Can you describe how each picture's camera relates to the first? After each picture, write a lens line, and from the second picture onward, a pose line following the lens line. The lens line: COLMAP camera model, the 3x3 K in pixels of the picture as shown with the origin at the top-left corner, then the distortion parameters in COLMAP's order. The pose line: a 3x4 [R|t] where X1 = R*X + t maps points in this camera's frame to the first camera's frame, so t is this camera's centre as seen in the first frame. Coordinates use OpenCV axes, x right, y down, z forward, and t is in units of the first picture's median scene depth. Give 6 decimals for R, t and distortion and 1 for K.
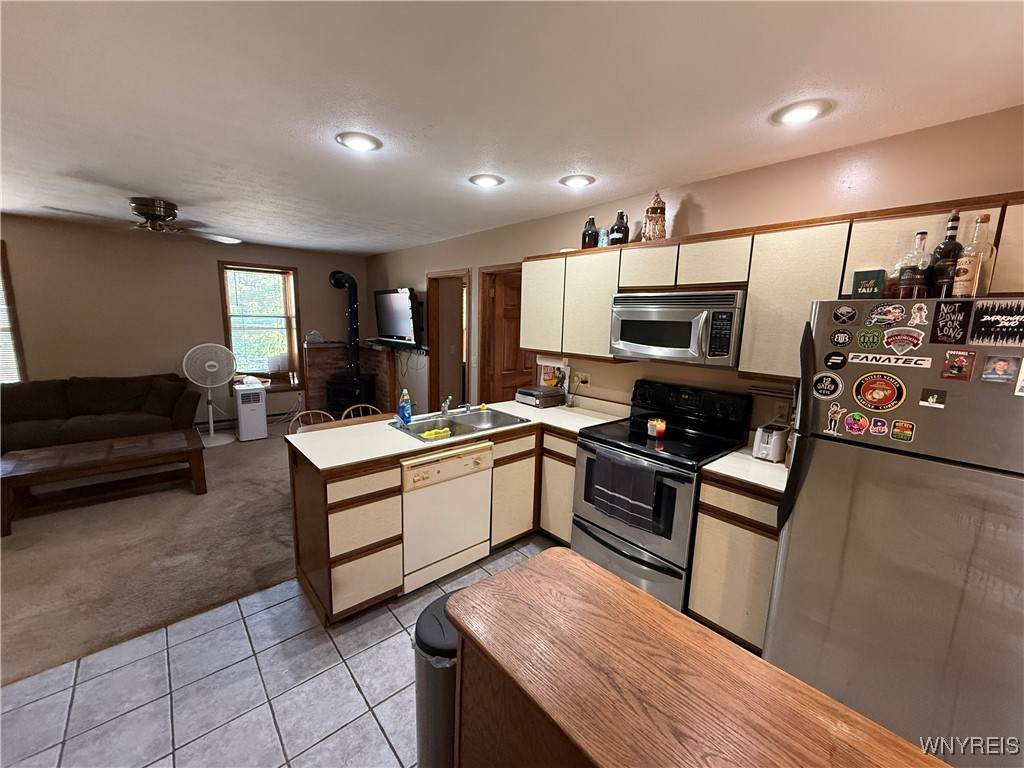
lens RADIAL K [[408.9, 0, 511.2], [0, 408.9, 383.5], [0, 0, 1]] dist [0.004121, -0.000261]
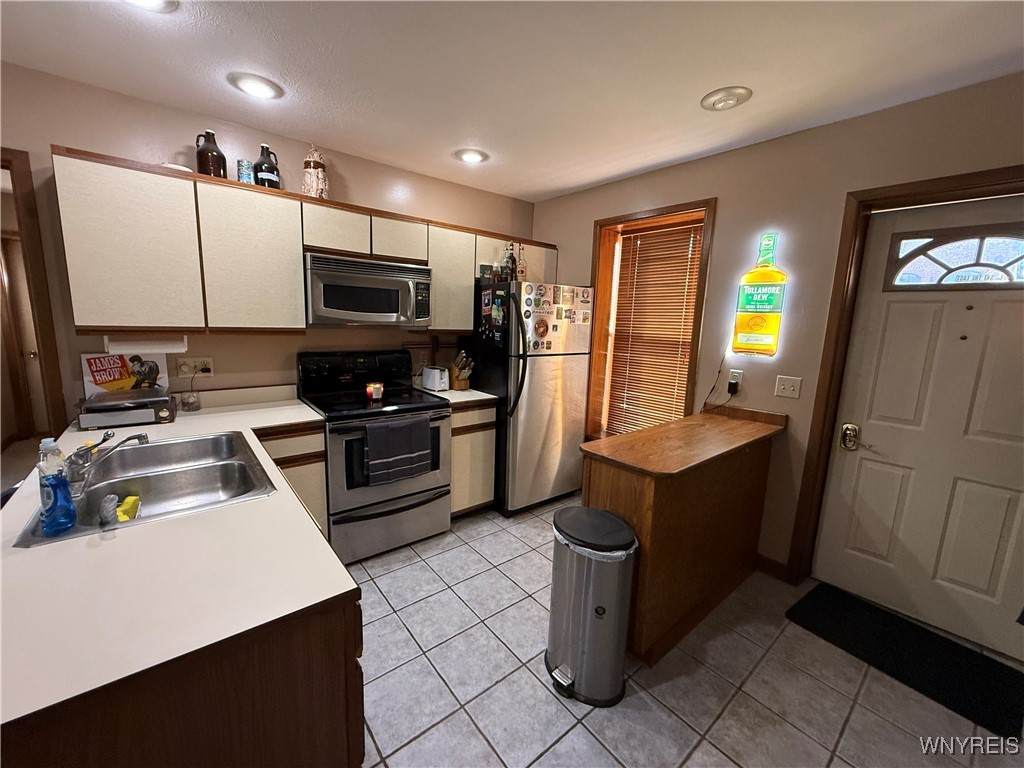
lens RADIAL K [[408.9, 0, 510.9], [0, 408.9, 383.8], [0, 0, 1]] dist [0.004121, -0.000261]
pose [[0.029765, -0.179239, 0.983355, -0.614613], [0.131212, 0.975979, 0.173923, -0.042310], [-0.990907, 0.123851, 0.052568, 0.554978]]
